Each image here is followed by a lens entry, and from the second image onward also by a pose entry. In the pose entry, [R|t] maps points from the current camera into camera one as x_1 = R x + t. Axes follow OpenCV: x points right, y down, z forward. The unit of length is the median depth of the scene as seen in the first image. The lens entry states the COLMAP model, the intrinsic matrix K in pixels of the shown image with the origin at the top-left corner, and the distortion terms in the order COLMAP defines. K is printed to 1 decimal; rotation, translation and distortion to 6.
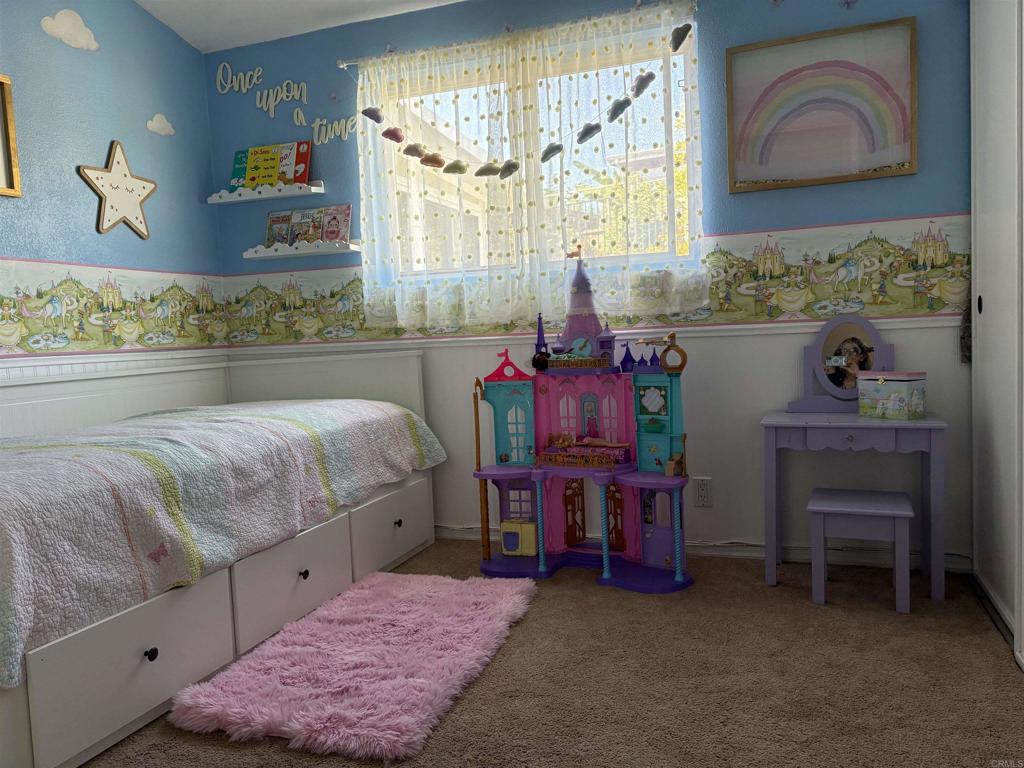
lens RADIAL K [[783.9, 0, 506.7], [0, 783.9, 388.0], [0, 0, 1]] dist [0.033277, -0.047468]
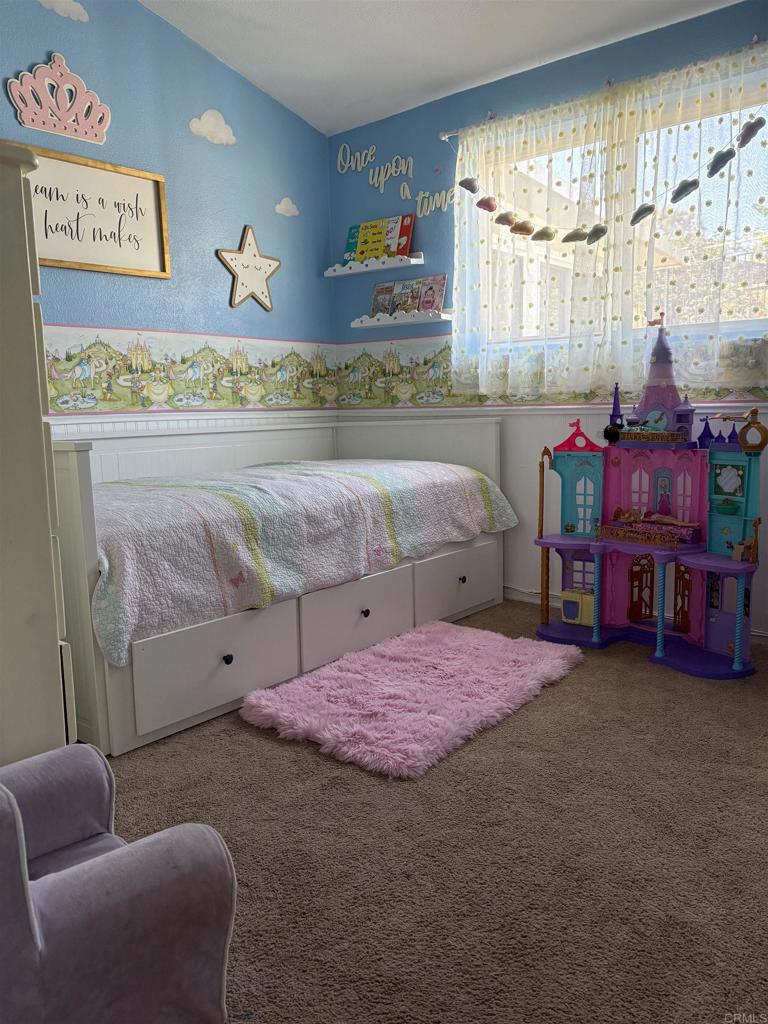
lens RADIAL K [[783.9, 0, 378.7], [0, 783.9, 516.4], [0, 0, 1]] dist [0.033277, -0.047468]
pose [[0.932548, 0.079219, -0.352247, 0.126023], [-0.048956, 0.994366, 0.094022, -0.008610], [0.357711, -0.070435, 0.931172, -0.032158]]
